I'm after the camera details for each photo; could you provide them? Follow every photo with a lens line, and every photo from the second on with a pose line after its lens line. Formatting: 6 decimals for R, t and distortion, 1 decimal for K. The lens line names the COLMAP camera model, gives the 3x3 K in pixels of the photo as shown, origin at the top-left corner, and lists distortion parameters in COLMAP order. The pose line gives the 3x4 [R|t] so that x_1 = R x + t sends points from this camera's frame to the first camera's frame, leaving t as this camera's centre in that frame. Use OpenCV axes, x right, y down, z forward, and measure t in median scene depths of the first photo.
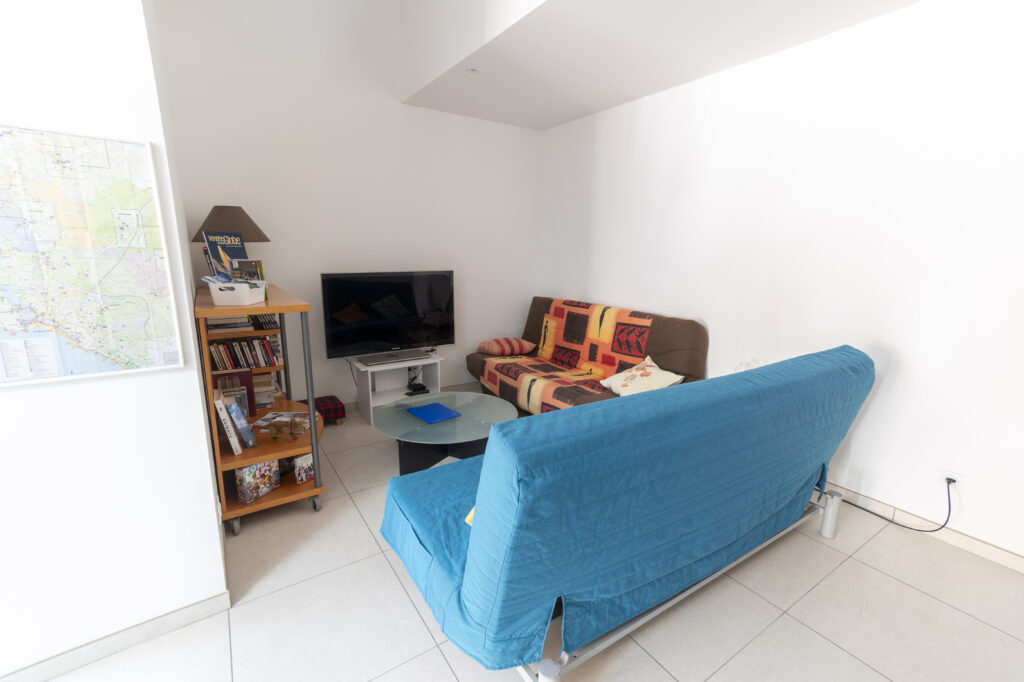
lens RADIAL K [[451.6, 0, 512.6], [0, 451.6, 345.0], [0, 0, 1]] dist [0.002531, 0.000011]
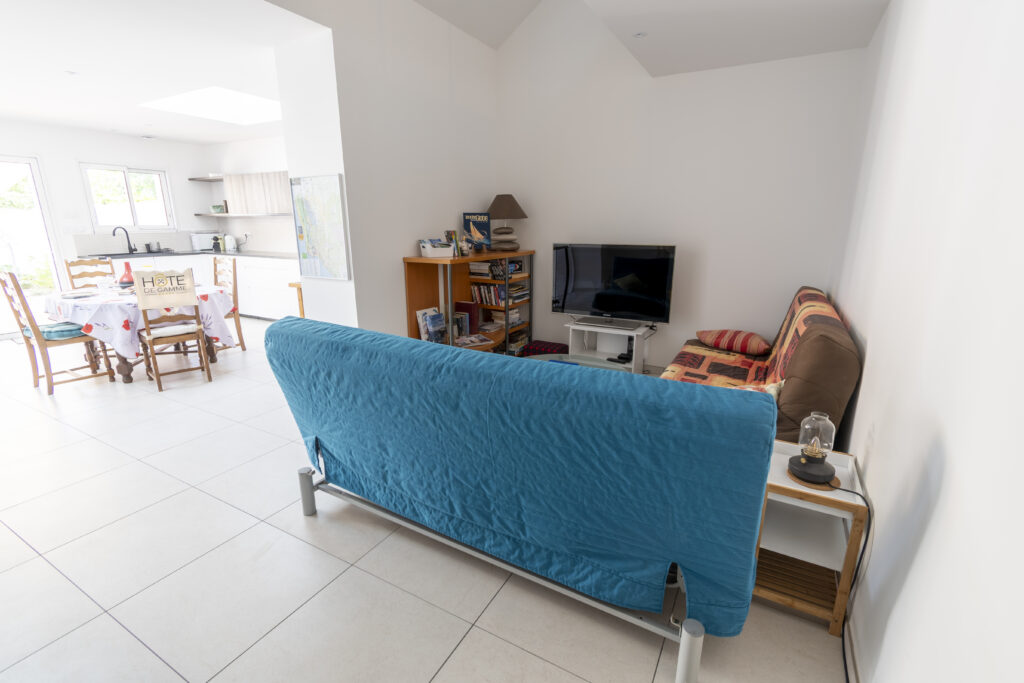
lens RADIAL K [[451.6, 0, 505.5], [0, 451.6, 351.9], [0, 0, 1]] dist [0.002531, 0.000011]
pose [[0.435280, 0.232039, -0.869879, 0.796145], [-0.181673, 0.968977, 0.167566, -0.058441], [0.881774, 0.085095, 0.463932, 0.367724]]
